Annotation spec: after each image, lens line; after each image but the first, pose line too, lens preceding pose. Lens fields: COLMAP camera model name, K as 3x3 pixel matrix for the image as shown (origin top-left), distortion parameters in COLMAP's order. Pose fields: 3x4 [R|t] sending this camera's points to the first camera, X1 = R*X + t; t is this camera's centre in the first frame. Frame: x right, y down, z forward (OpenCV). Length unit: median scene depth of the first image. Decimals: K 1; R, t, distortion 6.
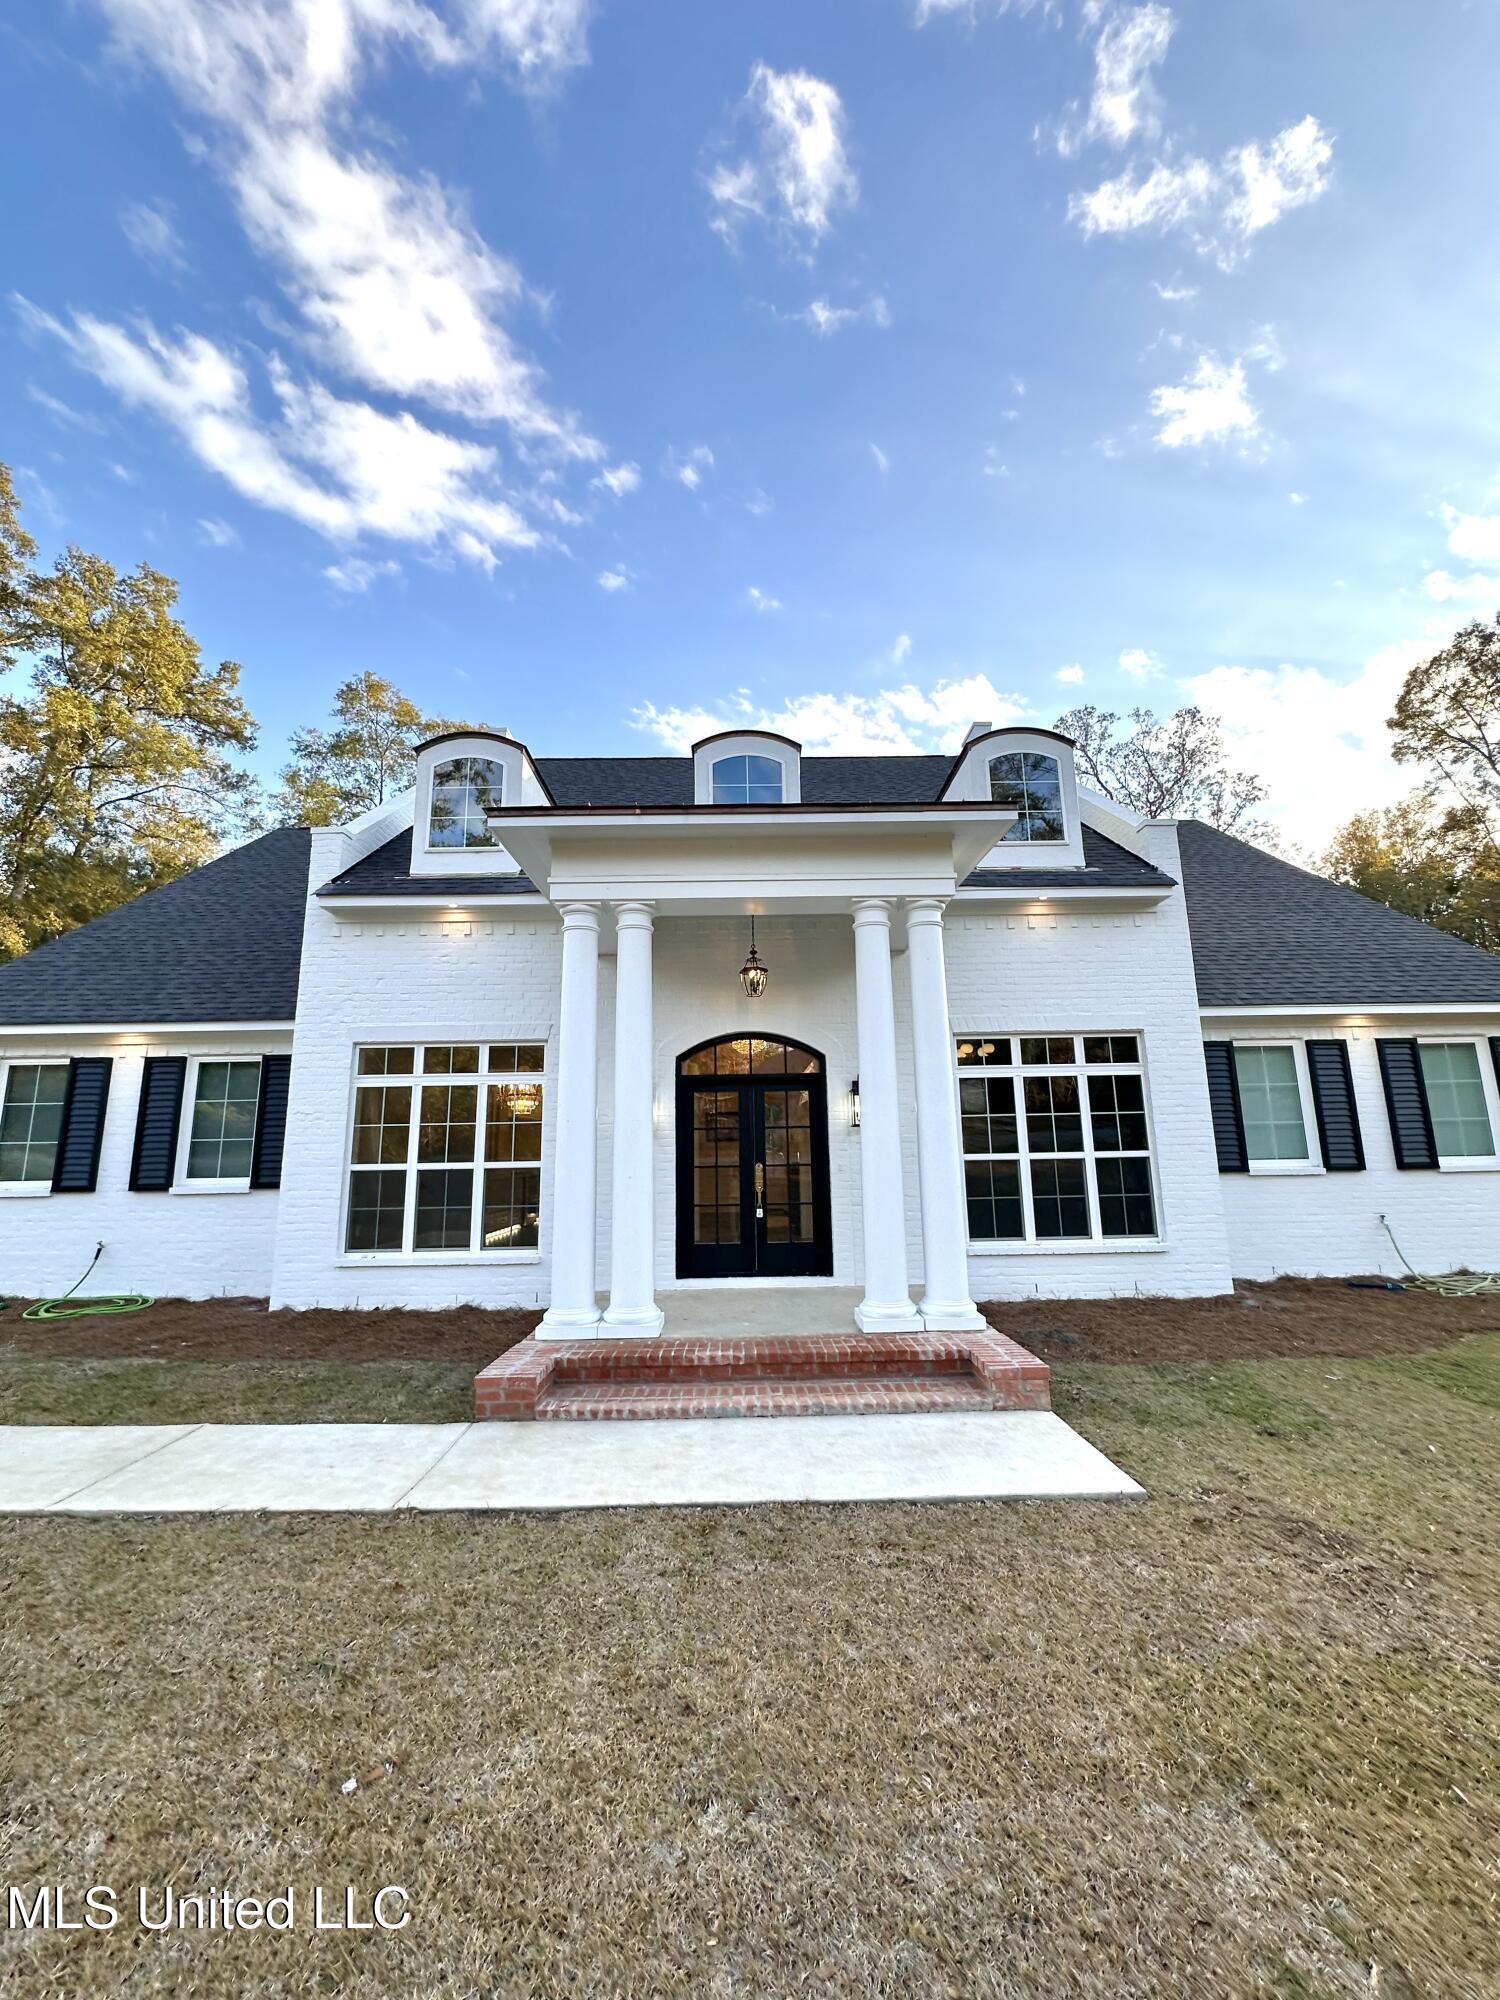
lens RADIAL K [[800.0, 0, 750.0], [0, 800.0, 1000.0], [0, 0, 1]] dist [-0.002650, 0.000372]
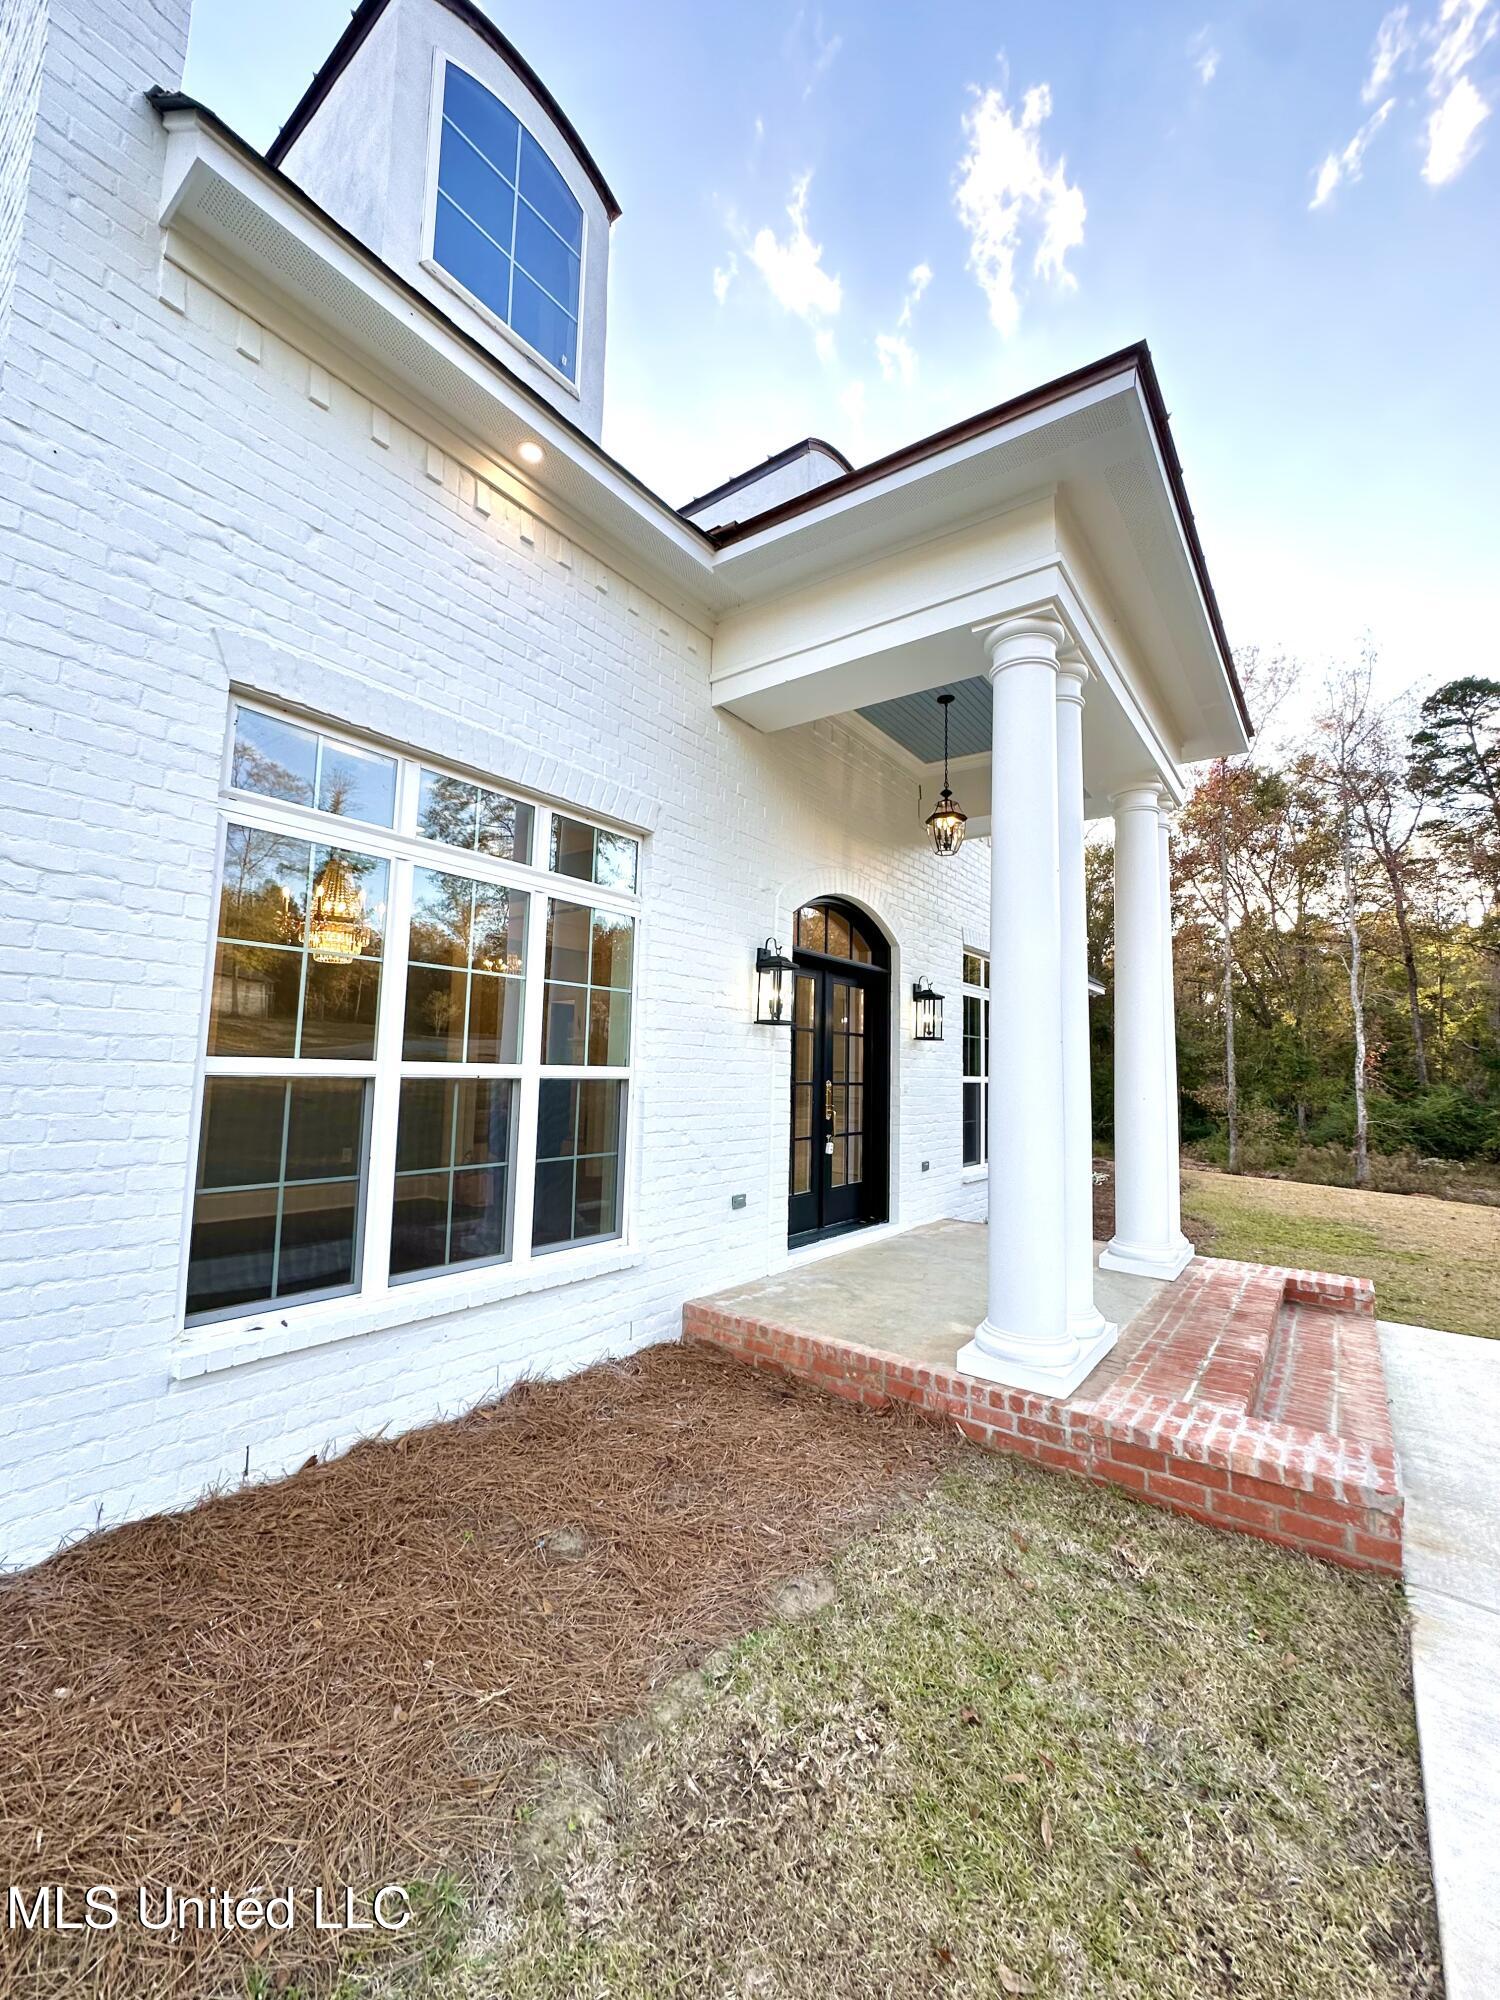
lens RADIAL K [[800.0, 0, 750.0], [0, 800.0, 1000.0], [0, 0, 1]] dist [-0.002650, 0.000372]
pose [[0.604159, 0.100064, 0.790556, -0.628523], [-0.149168, 0.988749, -0.011153, 0.153901], [-0.782778, -0.111188, 0.612288, 0.633531]]
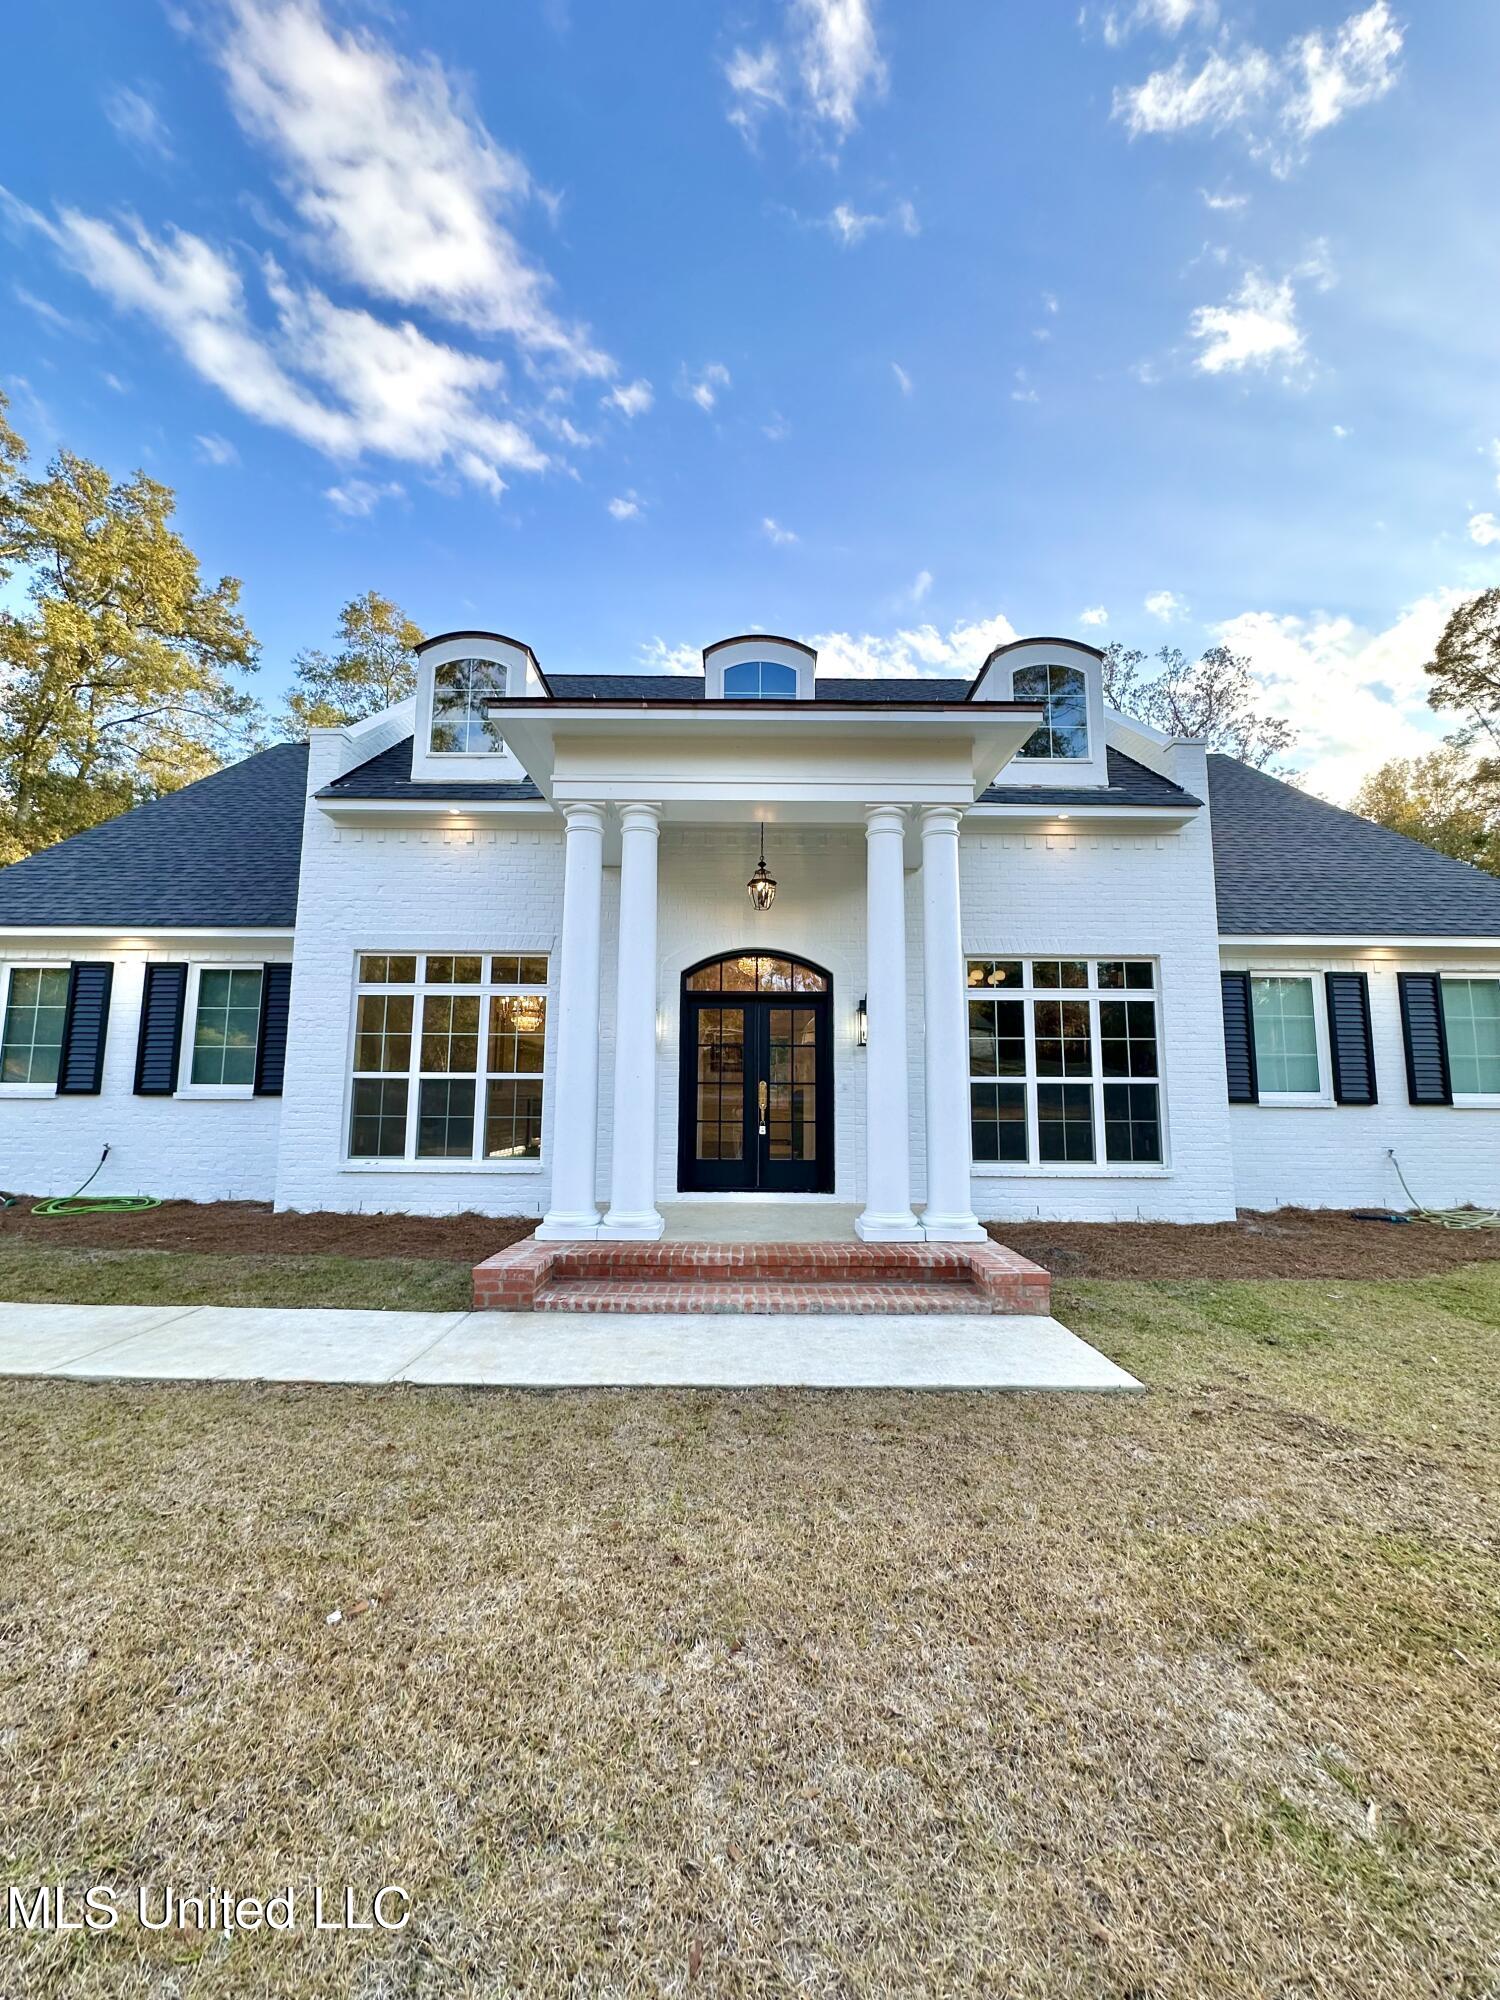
lens RADIAL K [[800.0, 0, 750.0], [0, 800.0, 1000.0], [0, 0, 1]] dist [-0.002650, 0.000372]
pose [[0.999696, 0.023060, -0.008737, 0.001678], [-0.022413, 0.997429, 0.068067, 0.037654], [0.010284, -0.067851, 0.997642, 0.017743]]
